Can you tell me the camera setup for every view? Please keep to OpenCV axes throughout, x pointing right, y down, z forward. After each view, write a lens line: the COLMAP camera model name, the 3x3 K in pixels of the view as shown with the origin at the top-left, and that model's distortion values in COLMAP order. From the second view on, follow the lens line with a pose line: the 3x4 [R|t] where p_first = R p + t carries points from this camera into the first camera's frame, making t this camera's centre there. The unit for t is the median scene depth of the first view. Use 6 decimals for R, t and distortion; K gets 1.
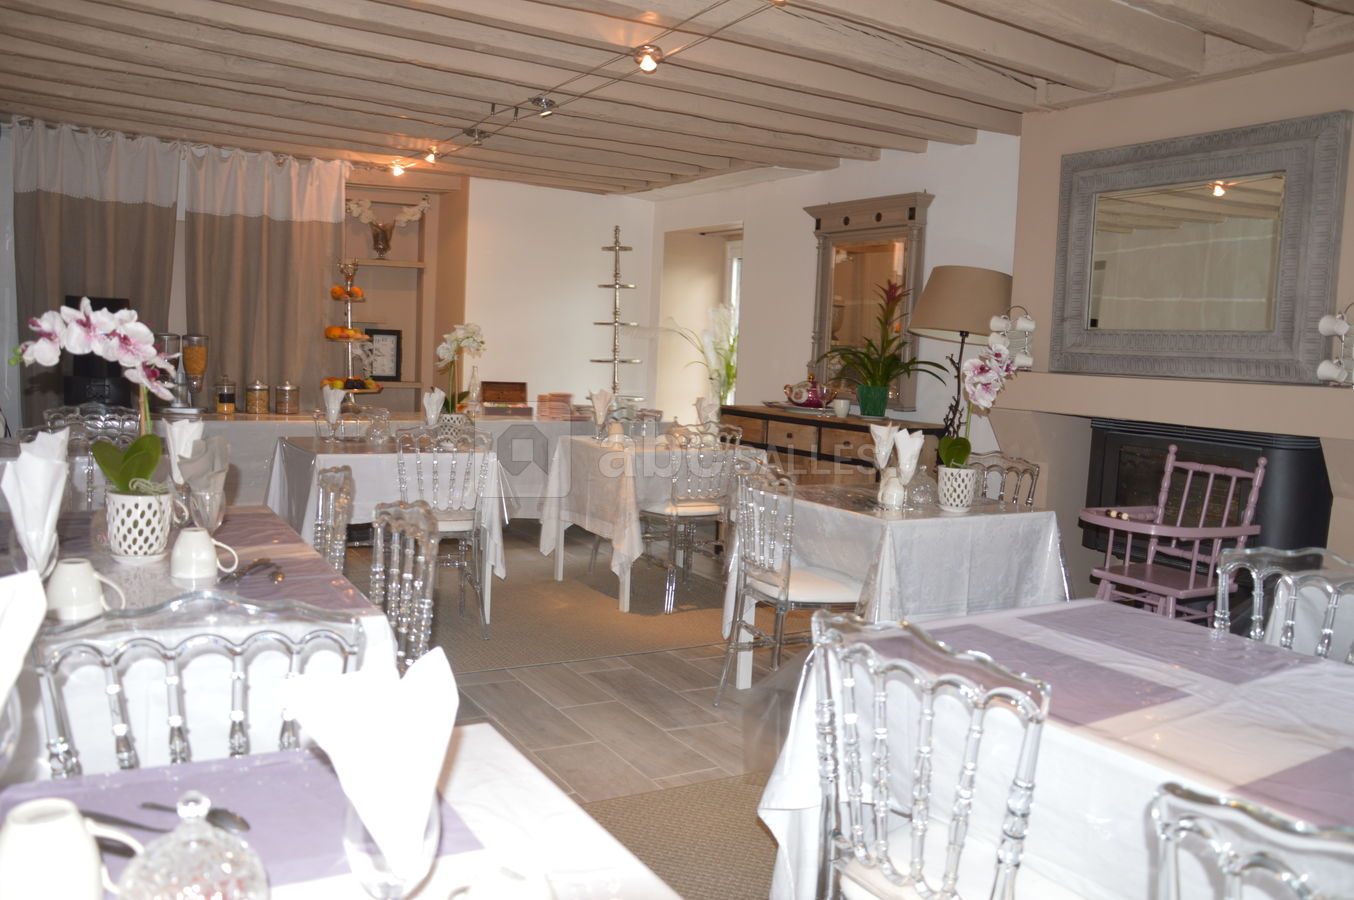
lens RADIAL K [[1066.0, 0, 677.0], [0, 1066.0, 450.0], [0, 0, 1]] dist [-0.002378, 0.000855]
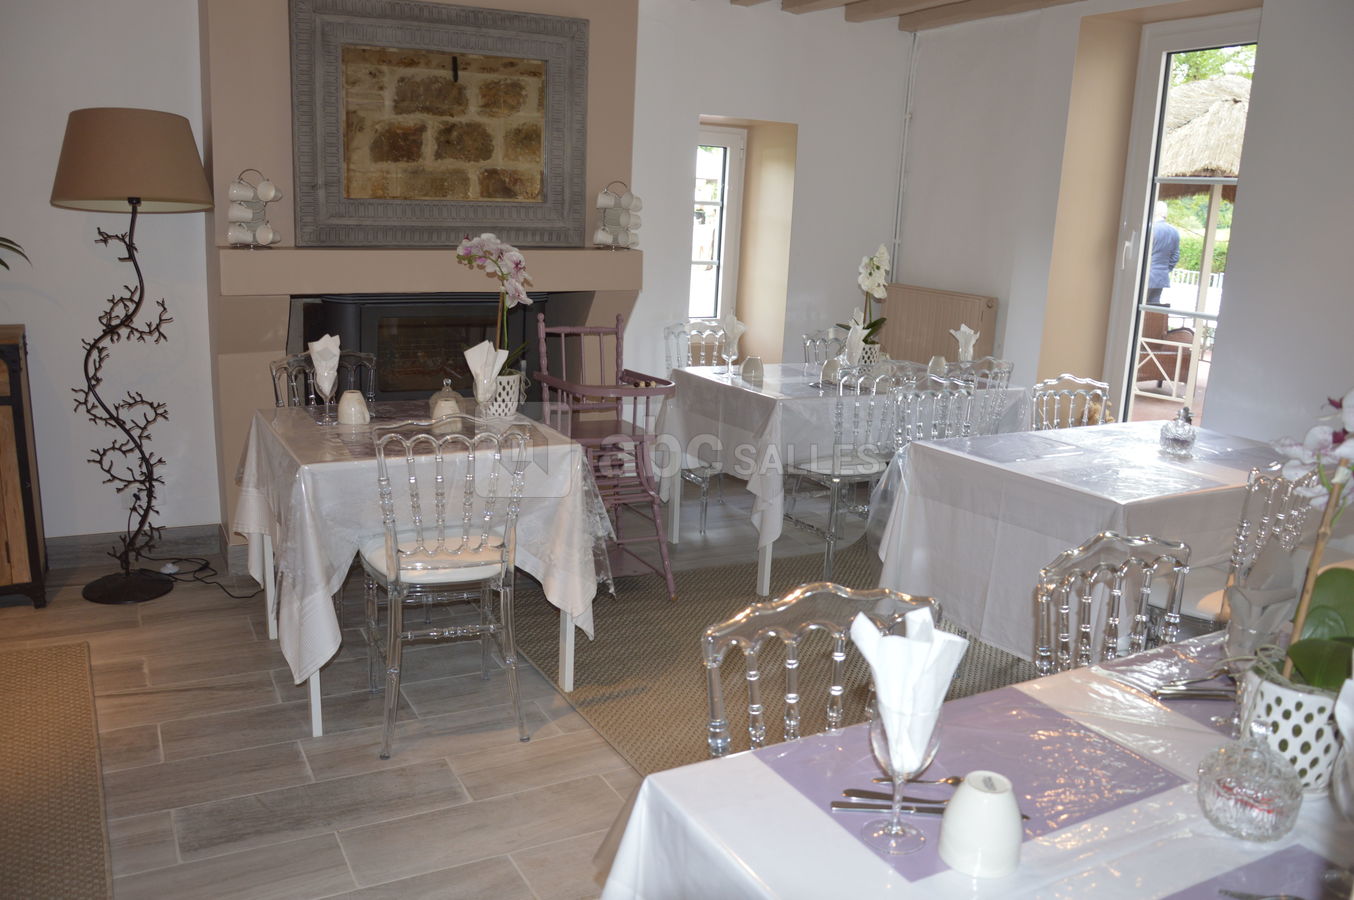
lens RADIAL K [[1105.5, 0, 677.0], [0, 1105.5, 450.0], [0, 0, 1]] dist [-0.058092, 0.001213]
pose [[0.067771, -0.266655, 0.961406, -0.650830], [0.064551, 0.962775, 0.262484, -0.157185], [-0.995610, 0.044271, 0.082461, 0.767337]]
